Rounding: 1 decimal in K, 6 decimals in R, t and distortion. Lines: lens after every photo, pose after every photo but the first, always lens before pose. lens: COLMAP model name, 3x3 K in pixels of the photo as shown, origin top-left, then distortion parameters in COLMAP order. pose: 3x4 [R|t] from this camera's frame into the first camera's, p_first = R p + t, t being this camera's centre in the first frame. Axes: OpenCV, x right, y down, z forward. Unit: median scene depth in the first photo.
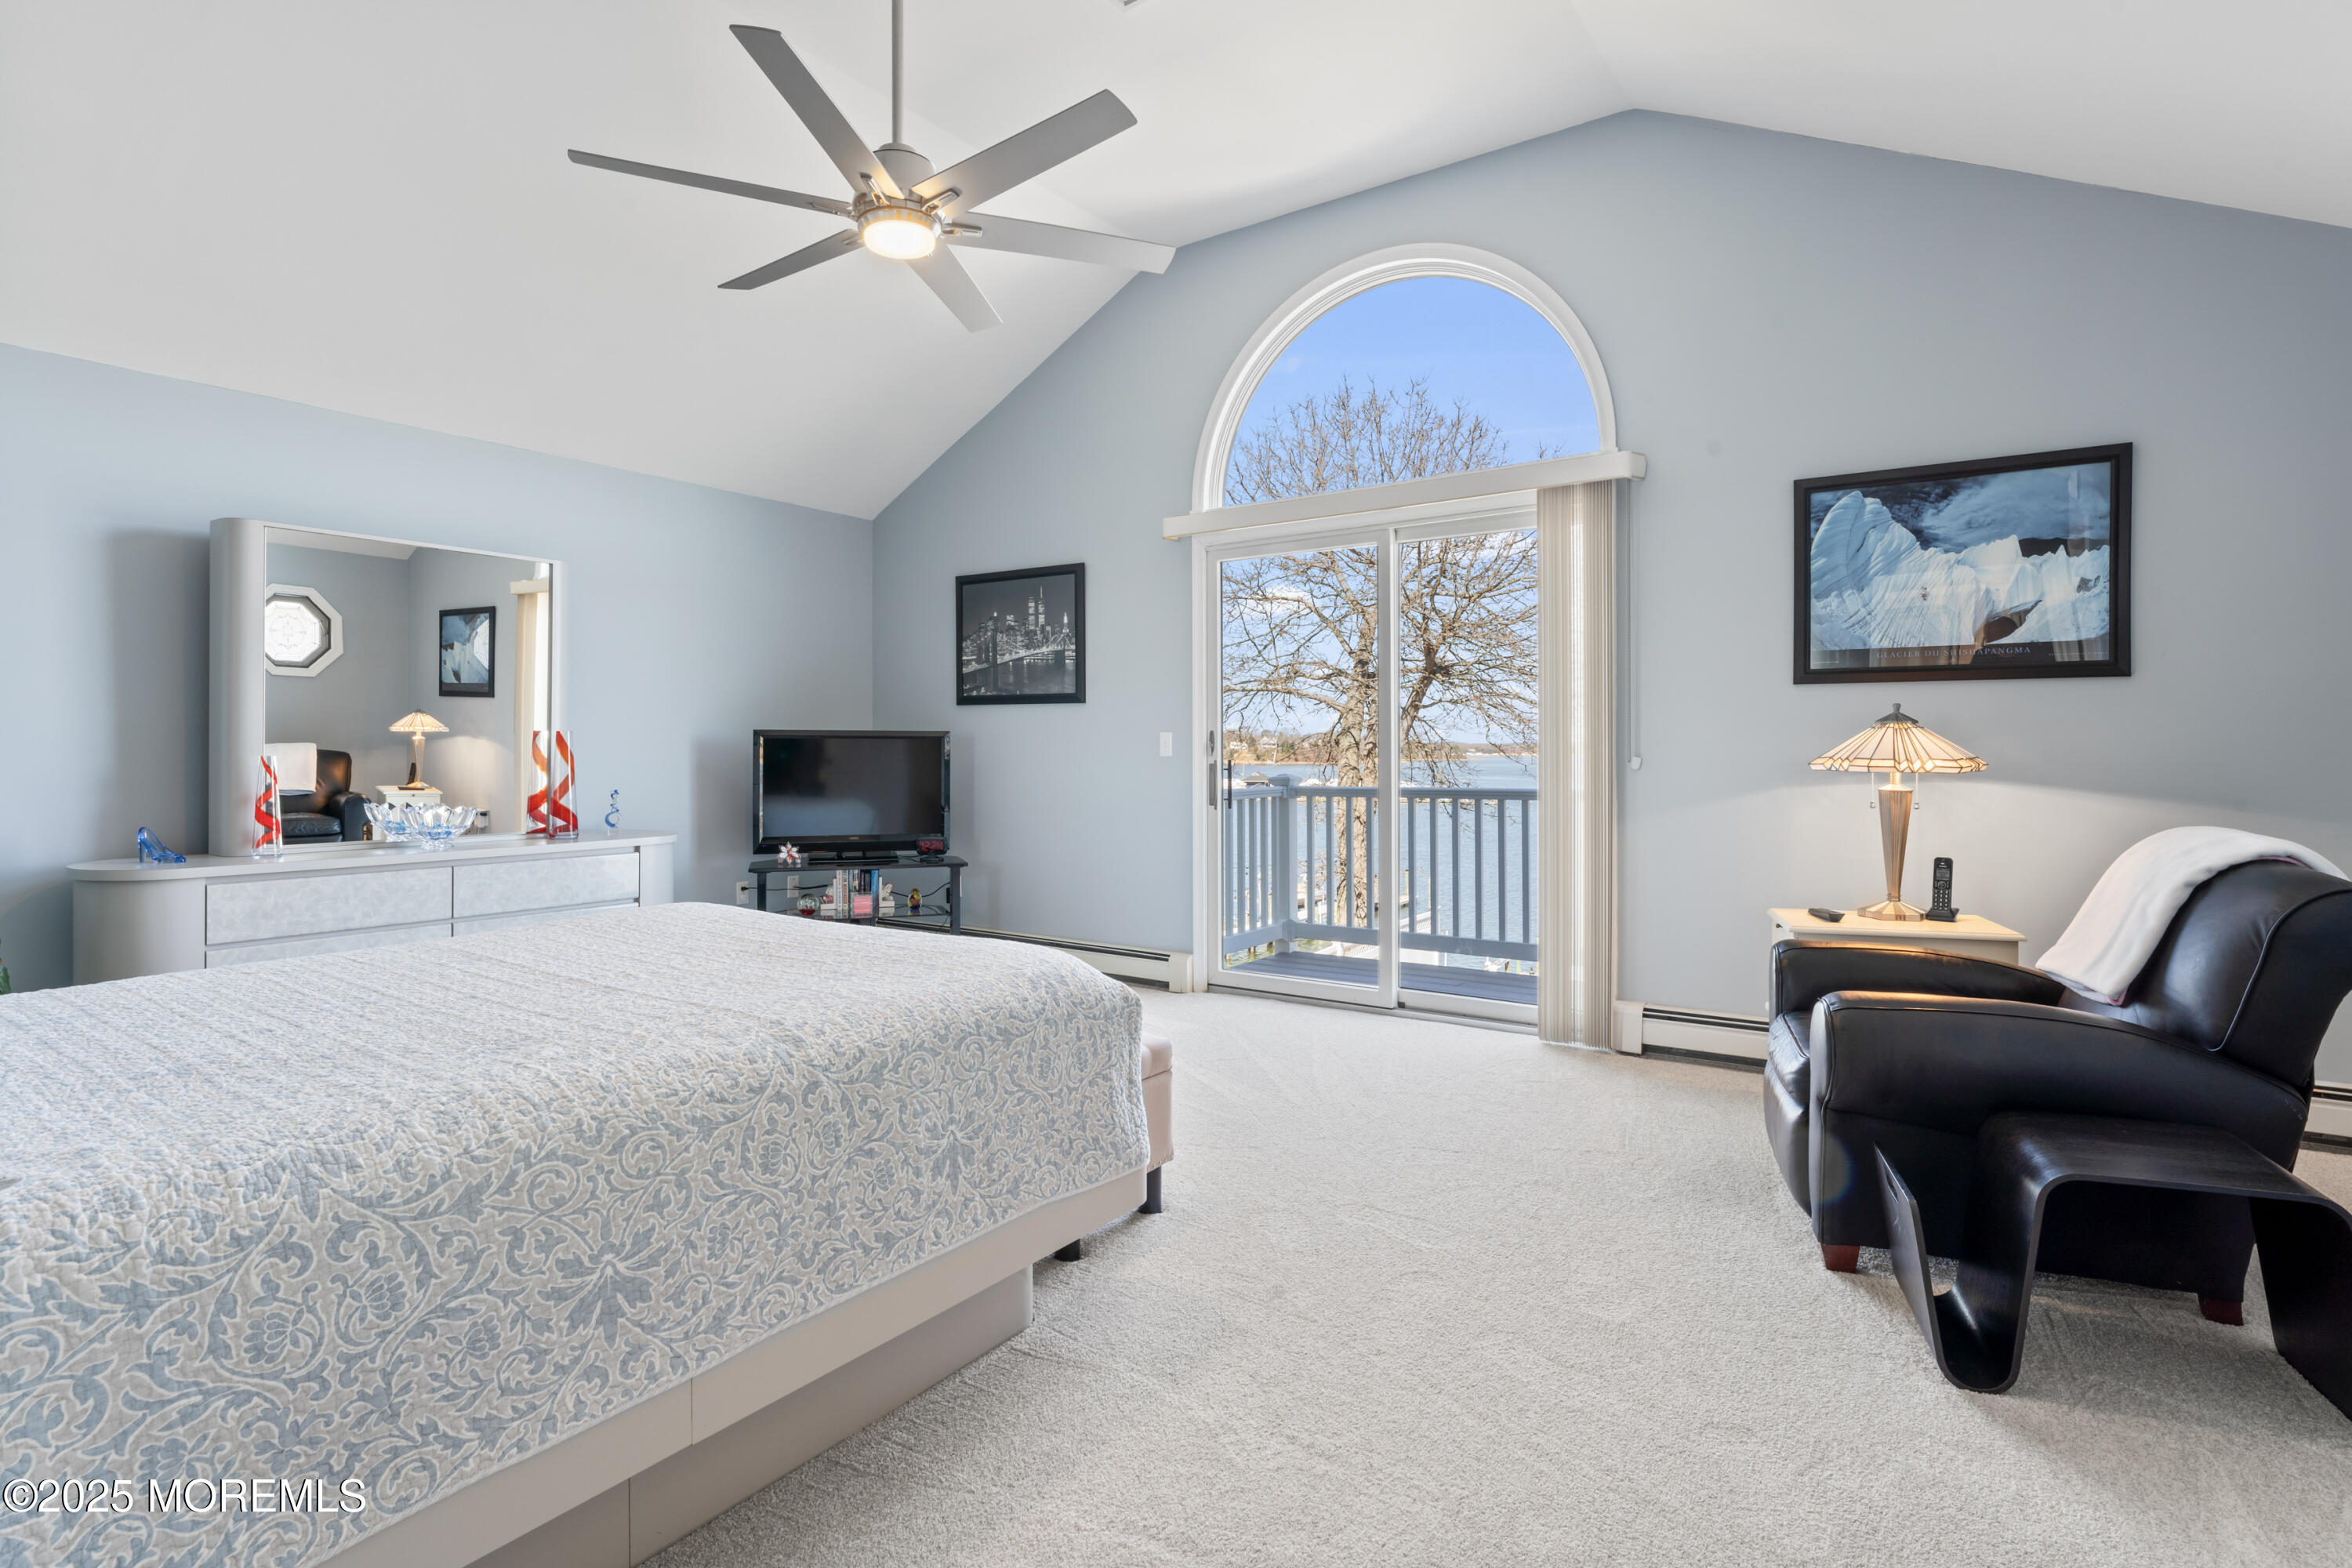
lens RADIAL K [[1131.0, 0, 1173.1], [0, 1131.0, 759.9], [0, 0, 1]] dist [-0.004045, 0.000795]
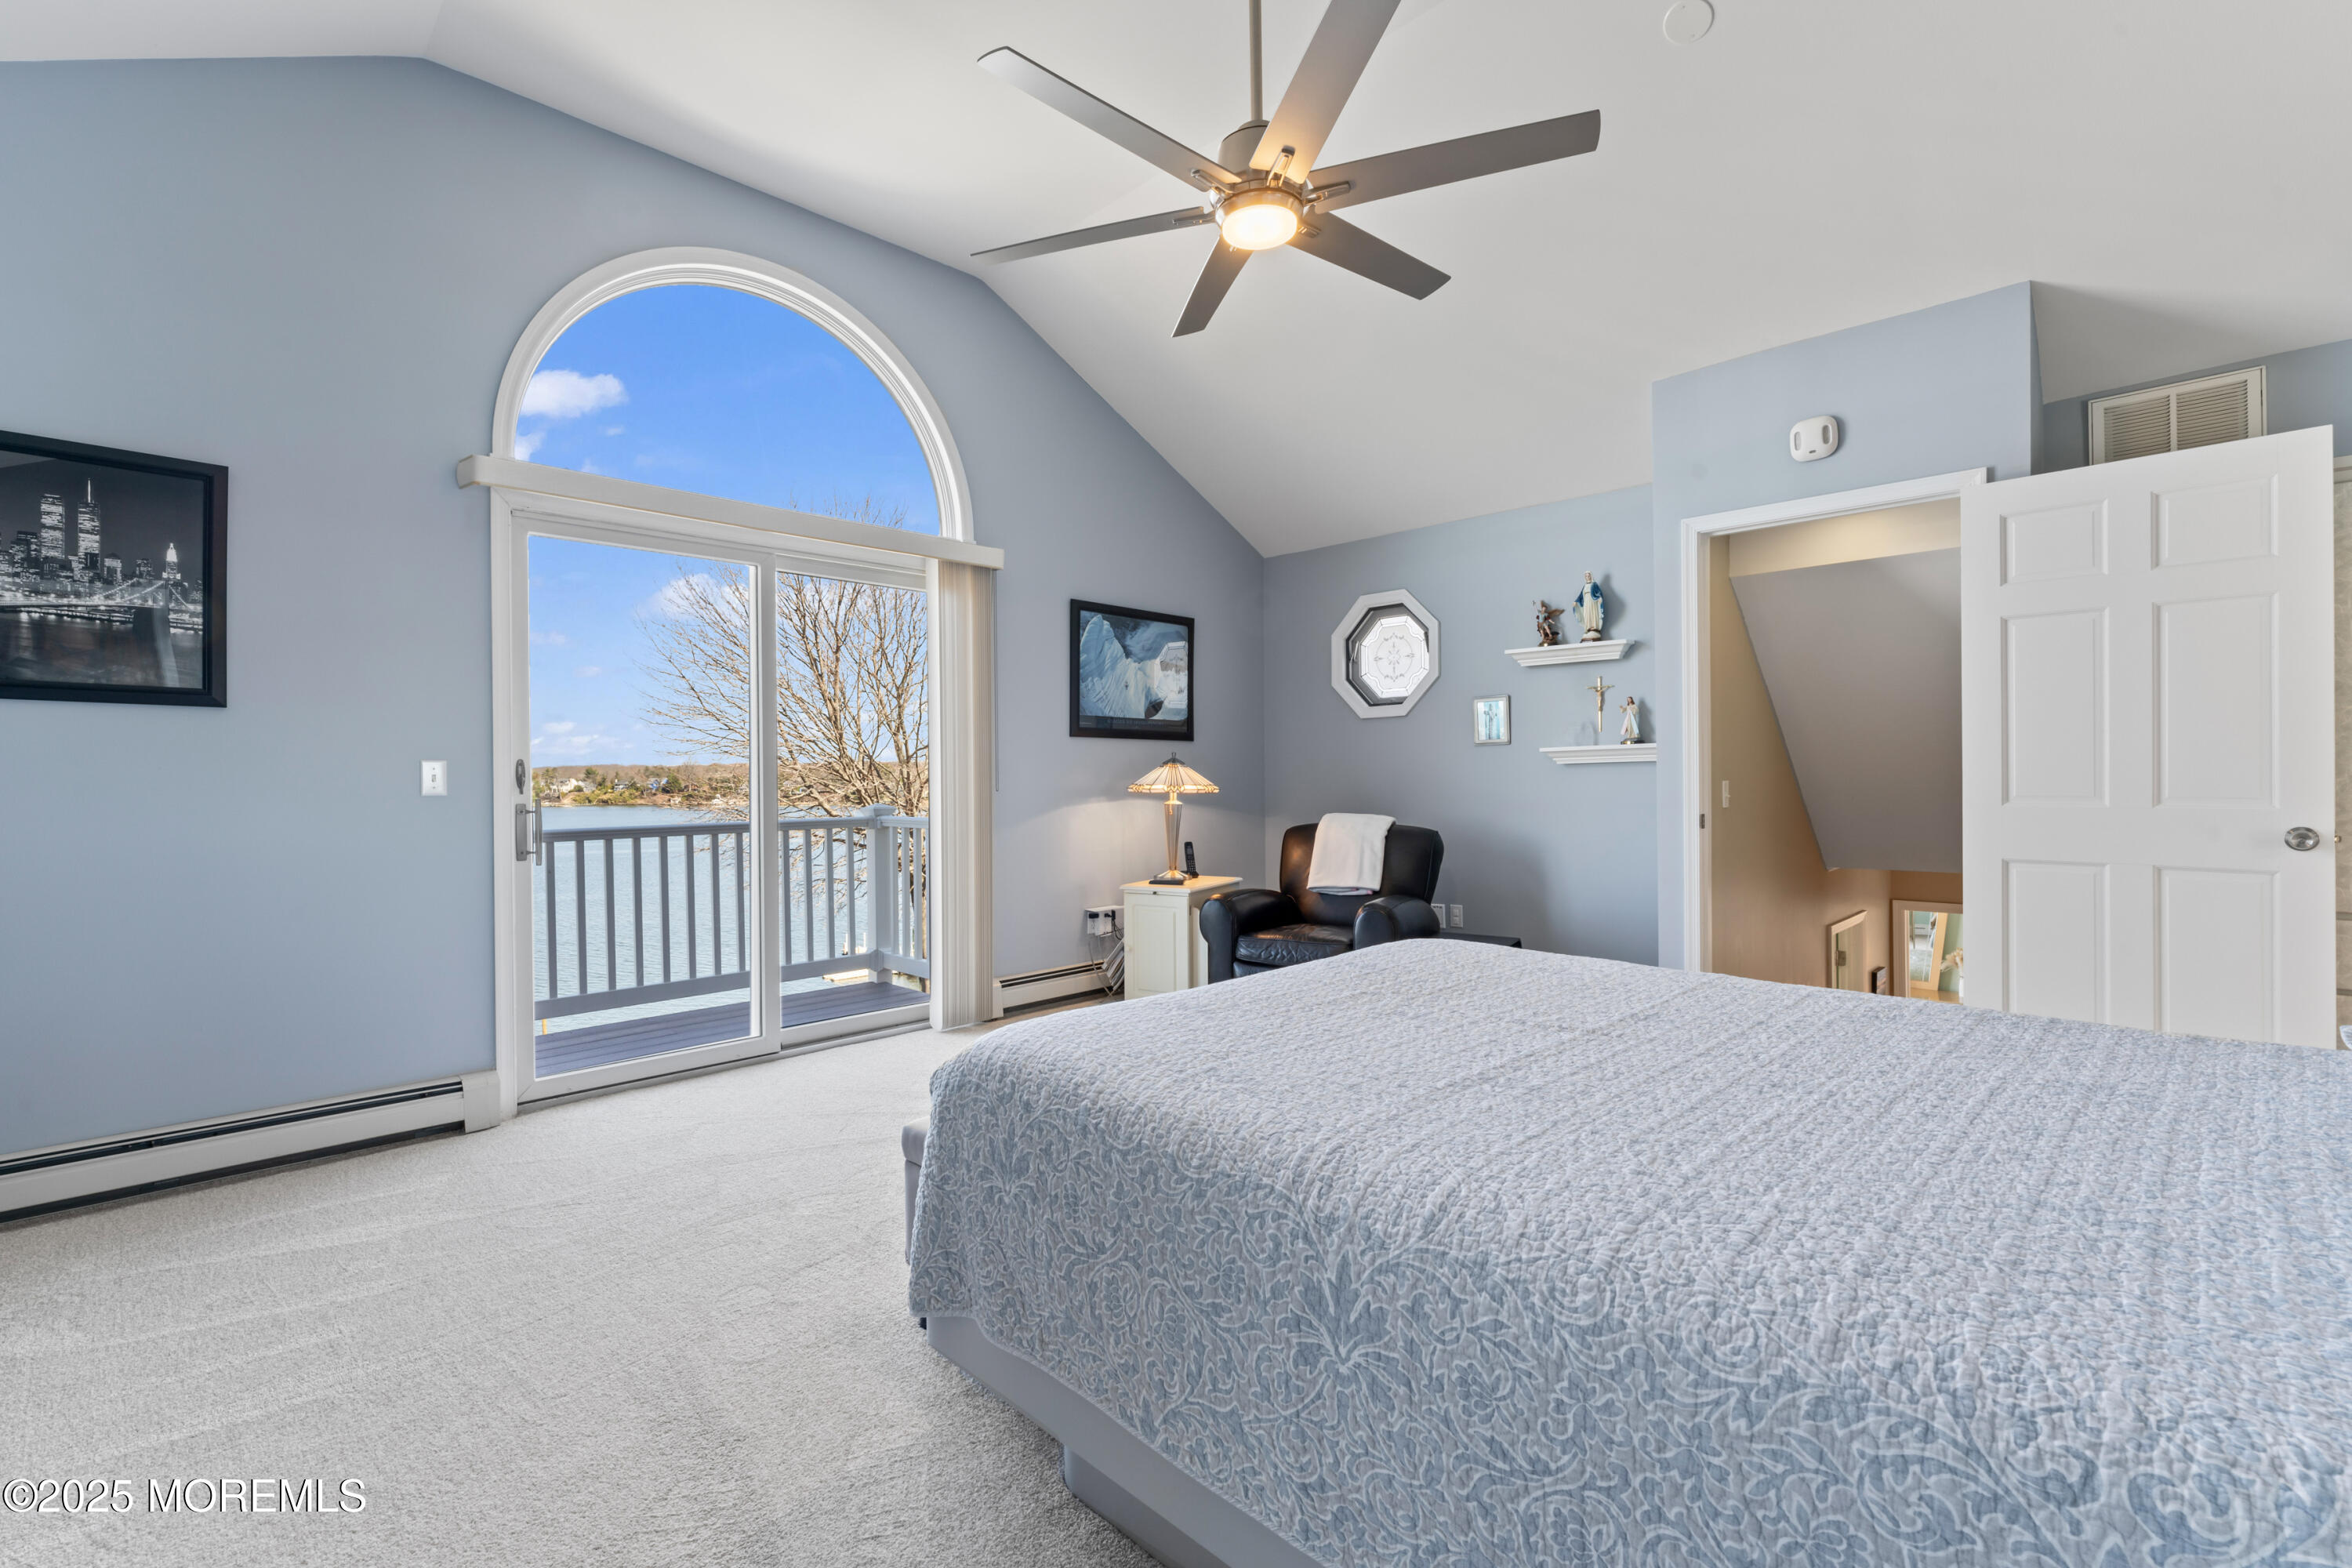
lens RADIAL K [[1038.9, 0, 1134.3], [0, 1038.9, 785.7], [0, 0, 1]] dist [0.001288, -0.000179]
pose [[0.195302, -0.006152, 0.980724, -0.499131], [0.017350, 0.999846, 0.002816, -0.003284], [-0.980590, 0.016466, 0.195378, 0.426219]]
